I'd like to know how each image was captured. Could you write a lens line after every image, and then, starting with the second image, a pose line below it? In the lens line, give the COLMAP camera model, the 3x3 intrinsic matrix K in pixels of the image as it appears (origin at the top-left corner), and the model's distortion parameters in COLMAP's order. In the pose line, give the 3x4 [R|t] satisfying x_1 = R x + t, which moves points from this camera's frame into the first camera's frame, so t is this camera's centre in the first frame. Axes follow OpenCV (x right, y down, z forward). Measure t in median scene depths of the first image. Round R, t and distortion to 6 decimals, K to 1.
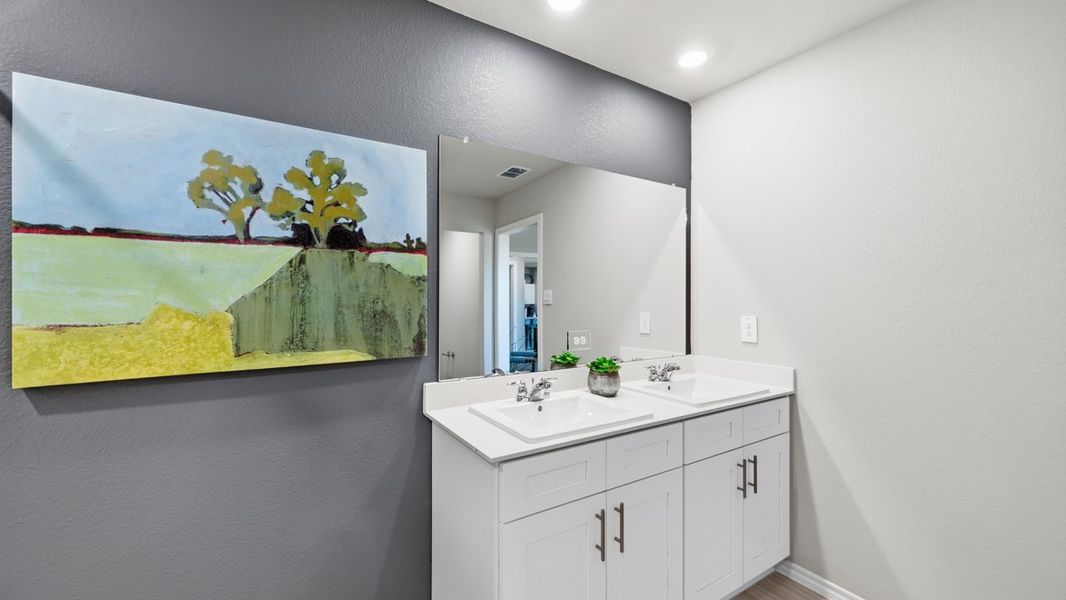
lens RADIAL K [[422.6, 0, 537.5], [0, 422.6, 302.4], [0, 0, 1]] dist [-0.001680, -0.000042]
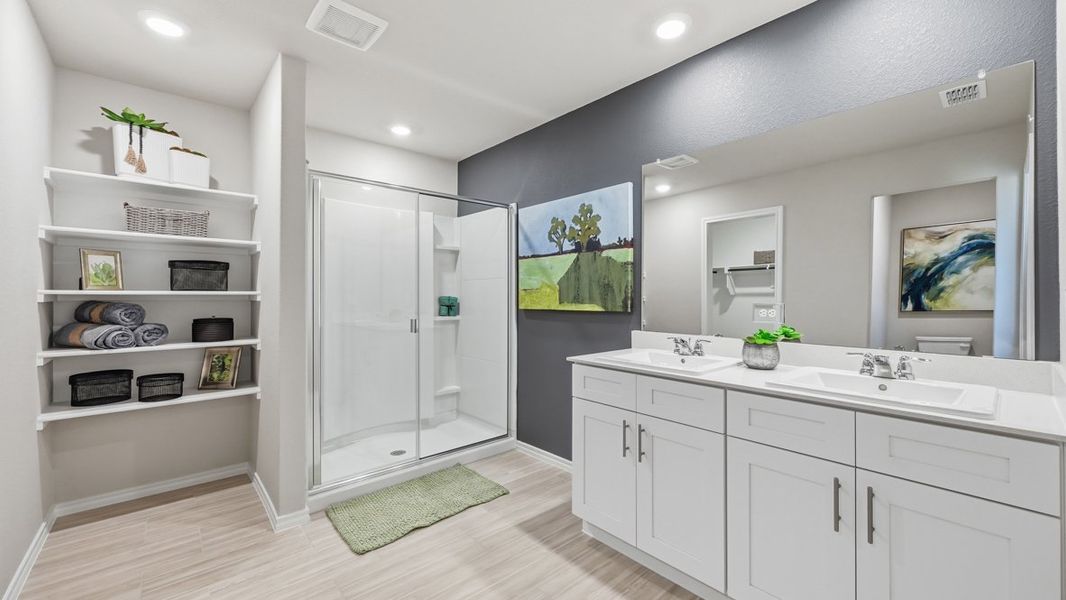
lens RADIAL K [[422.6, 0, 538.0], [0, 422.6, 297.1], [0, 0, 1]] dist [-0.001680, -0.000042]
pose [[0.155027, 0.003579, -0.987904, 1.410738], [-0.006571, 0.999975, 0.002592, 0.078733], [0.987888, 0.006090, 0.155047, 0.475956]]
